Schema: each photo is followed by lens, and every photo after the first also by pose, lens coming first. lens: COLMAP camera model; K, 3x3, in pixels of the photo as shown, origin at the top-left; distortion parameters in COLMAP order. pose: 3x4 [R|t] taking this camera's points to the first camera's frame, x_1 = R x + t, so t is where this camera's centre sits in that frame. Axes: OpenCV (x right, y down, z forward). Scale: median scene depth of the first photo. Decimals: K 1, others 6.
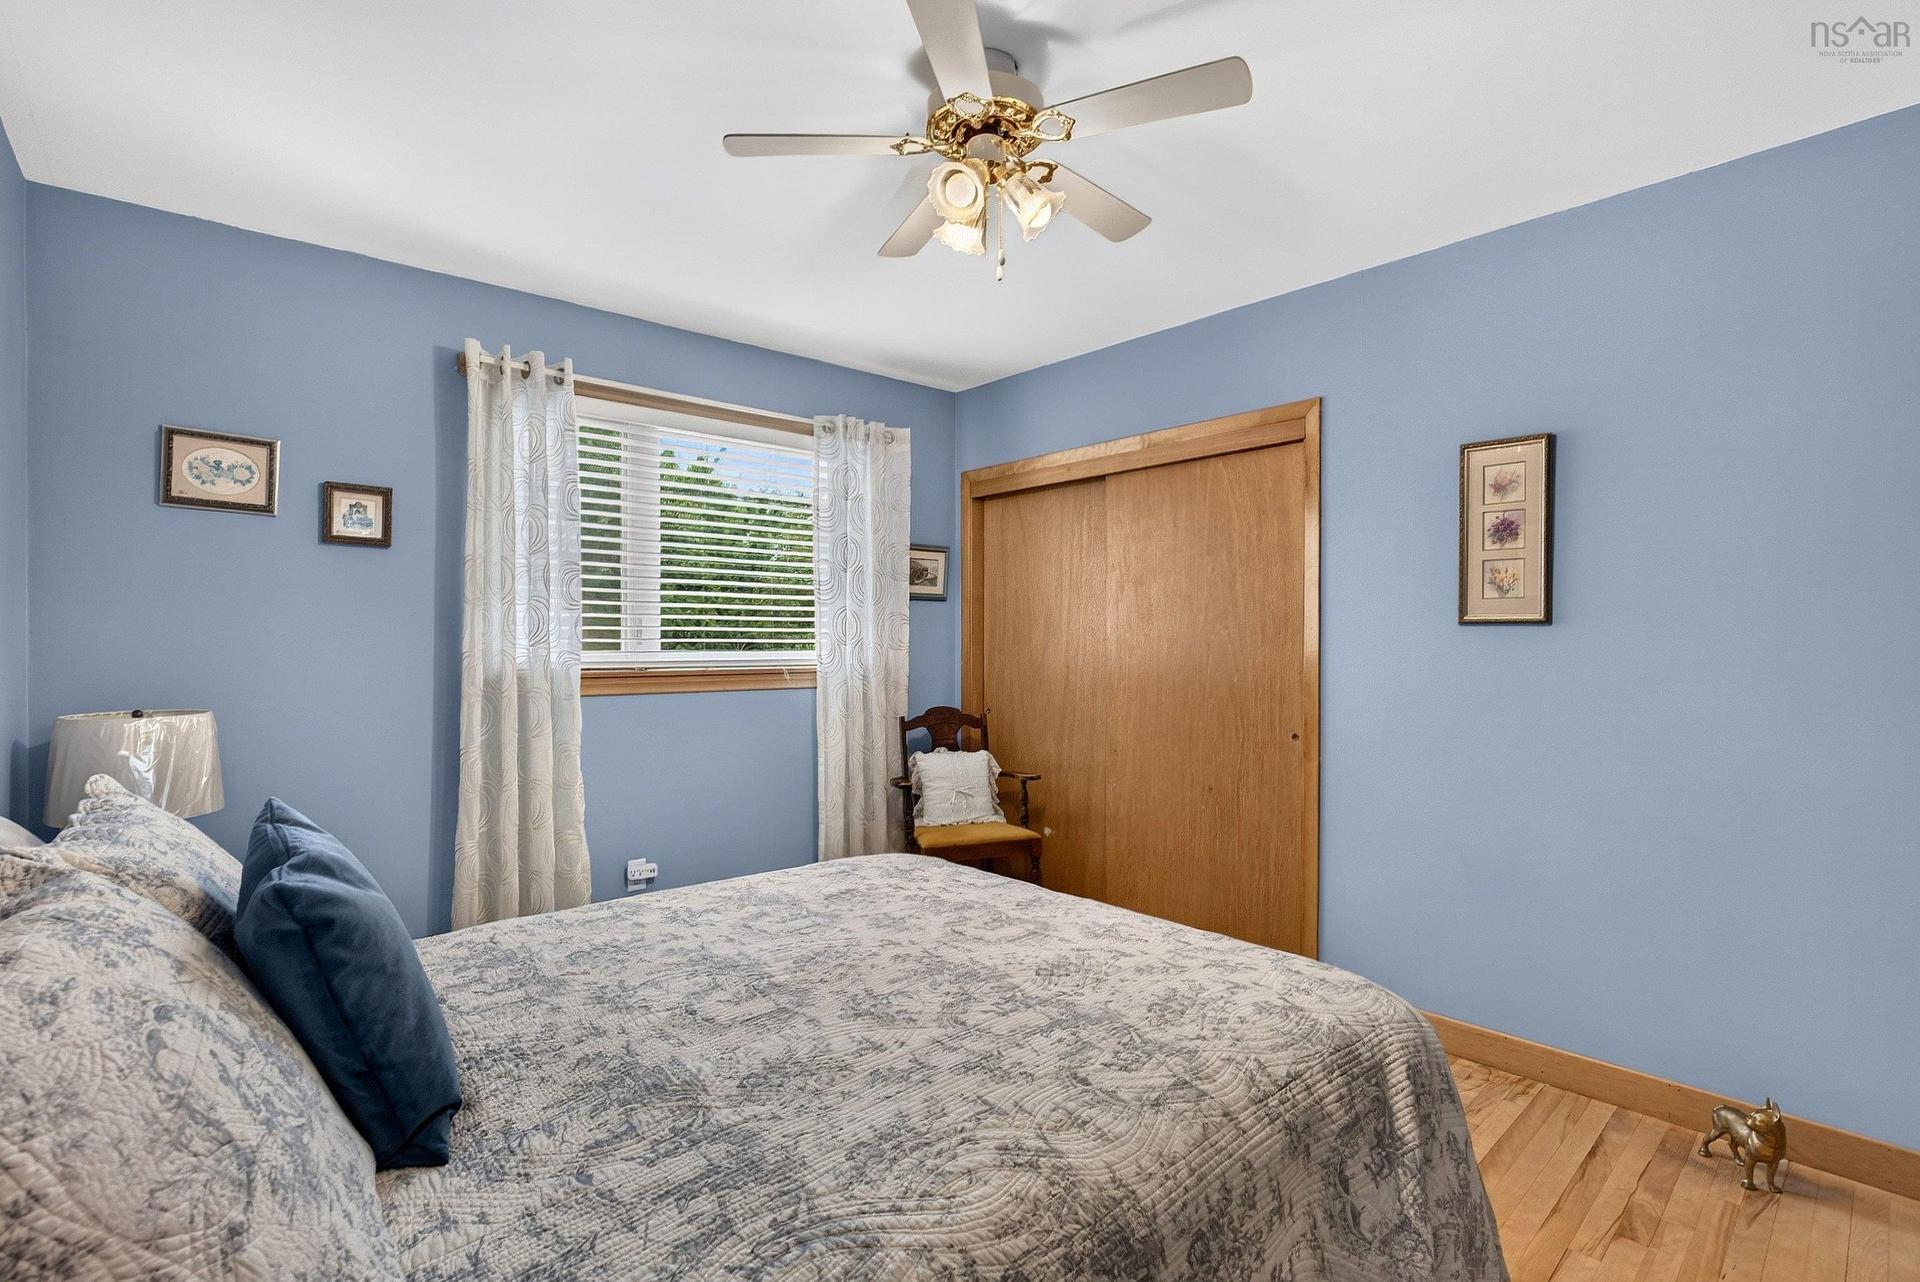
lens RADIAL K [[871.0, 0, 957.0], [0, 871.0, 653.2], [0, 0, 1]] dist [-0.069492, 0.016819]
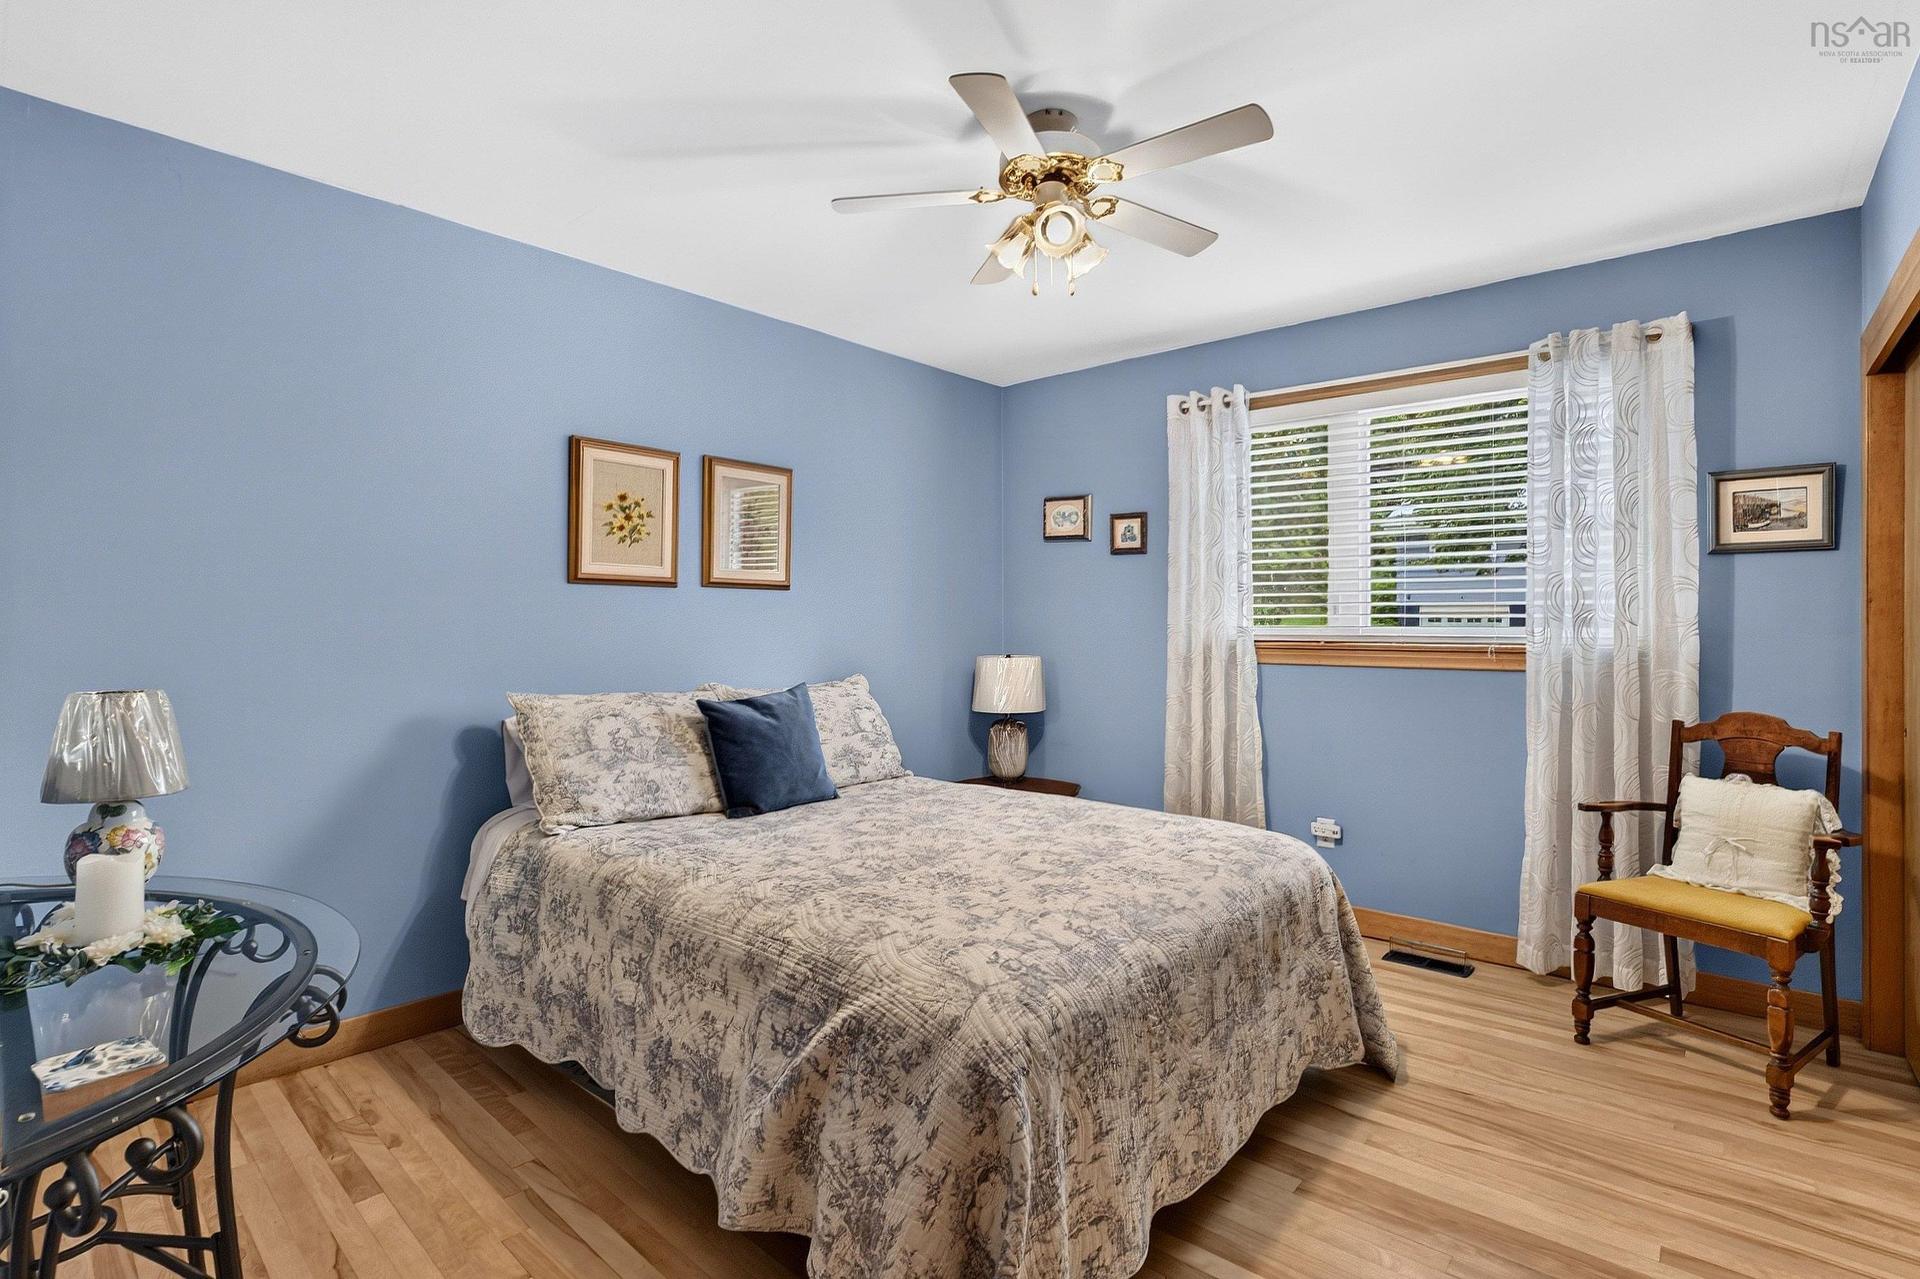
lens RADIAL K [[881.3, 0, 958.3], [0, 881.3, 635.9], [0, 0, 1]] dist [-0.062810, 0.017544]
pose [[0.152318, 0.017396, -0.988178, 0.722886], [-0.008533, 0.999831, 0.016286, -0.004086], [0.988295, 0.005952, 0.152441, 0.425004]]
